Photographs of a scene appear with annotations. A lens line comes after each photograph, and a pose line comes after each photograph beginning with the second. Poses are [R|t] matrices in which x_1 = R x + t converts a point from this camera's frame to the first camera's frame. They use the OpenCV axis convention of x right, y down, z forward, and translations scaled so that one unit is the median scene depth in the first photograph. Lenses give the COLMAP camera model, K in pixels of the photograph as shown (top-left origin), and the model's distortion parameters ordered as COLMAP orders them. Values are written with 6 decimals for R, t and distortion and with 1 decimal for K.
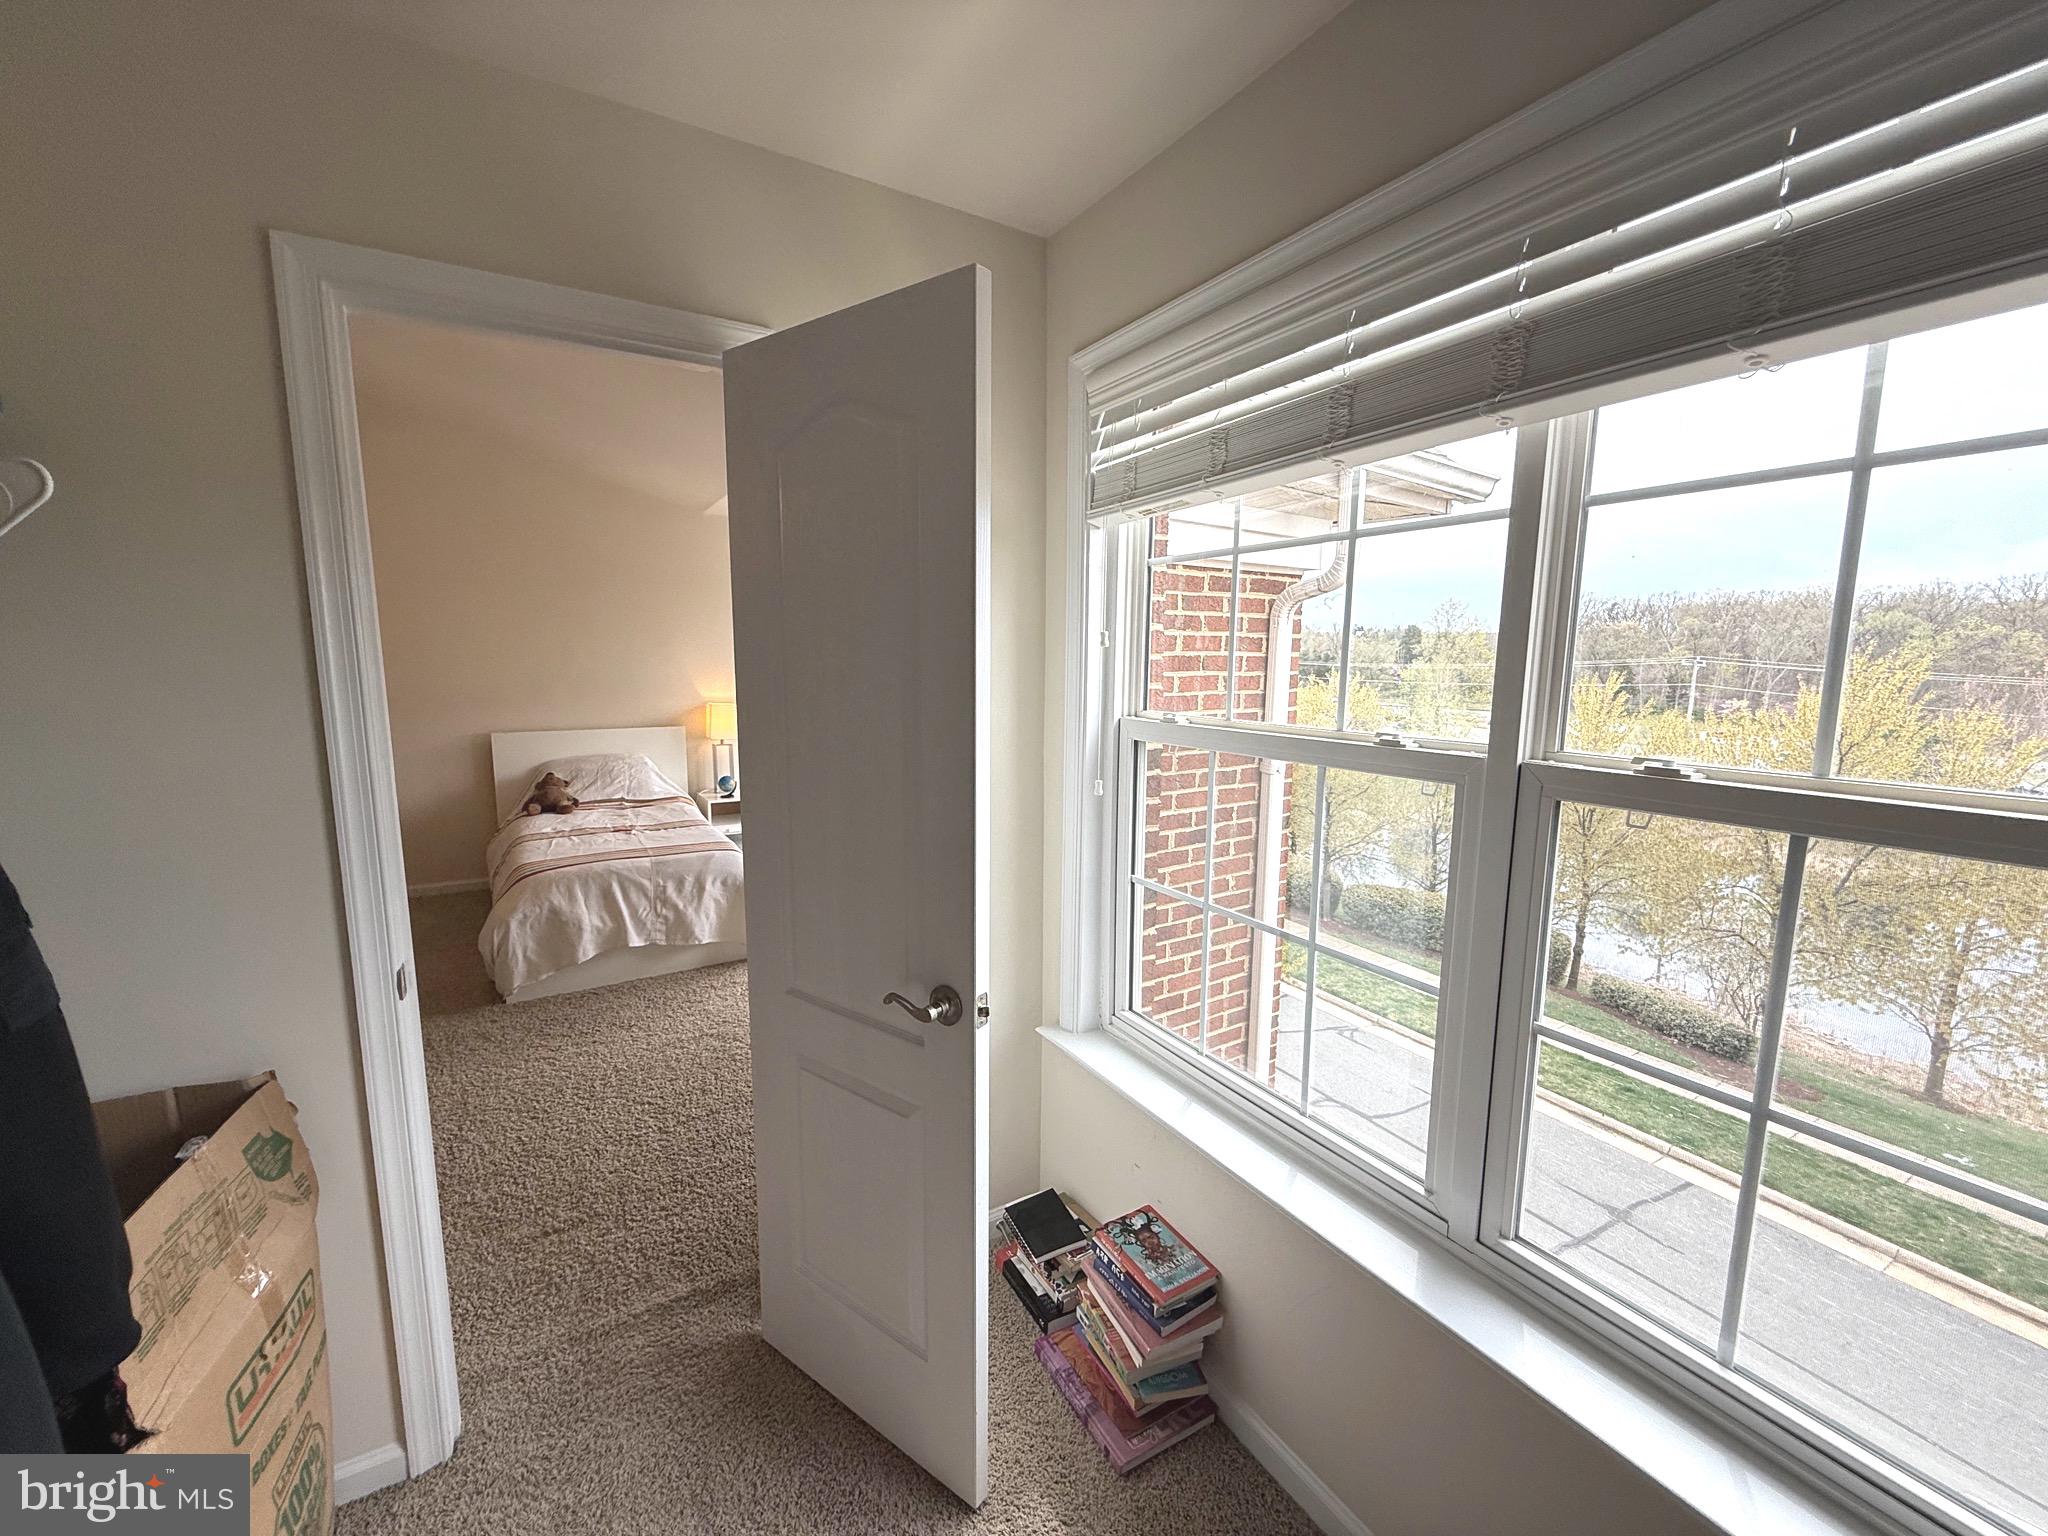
lens RADIAL K [[819.6, 0, 1010.3], [0, 819.6, 768.2], [0, 0, 1]] dist [0.004411, -0.000094]
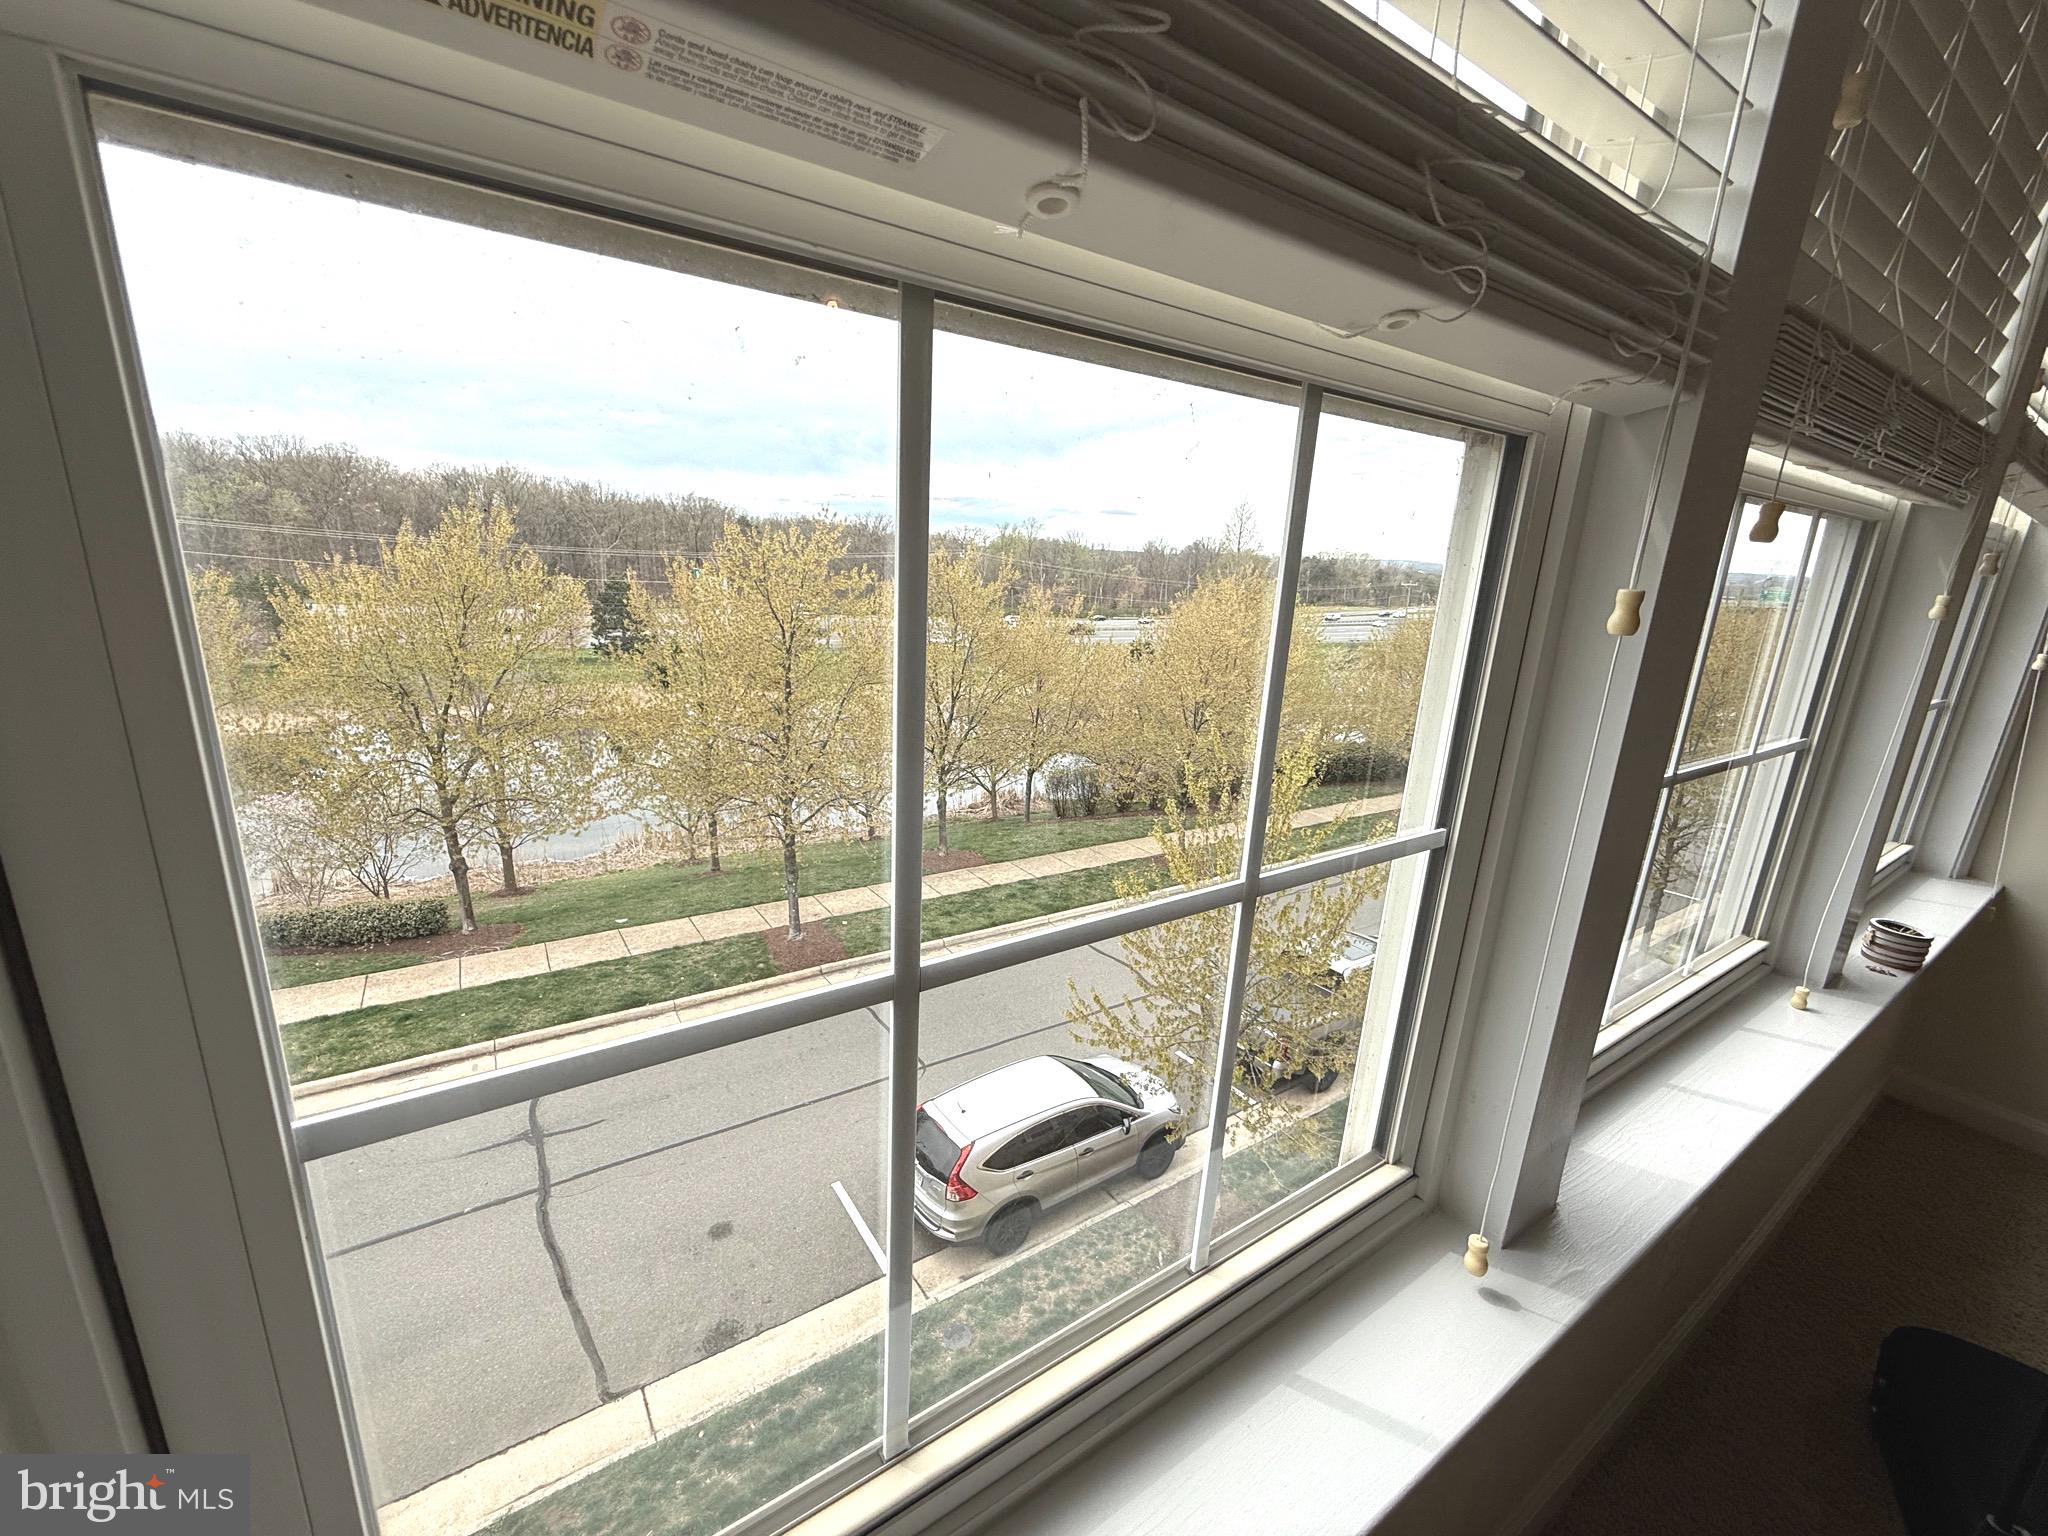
lens RADIAL K [[819.6, 0, 1023.0], [0, 819.6, 767.9], [0, 0, 1]] dist [0.004411, -0.000094]
pose [[-0.055725, -0.259526, 0.964127, -0.047482], [0.090624, 0.960327, 0.263741, -0.029647], [-0.994325, 0.102071, -0.029995, 0.360235]]
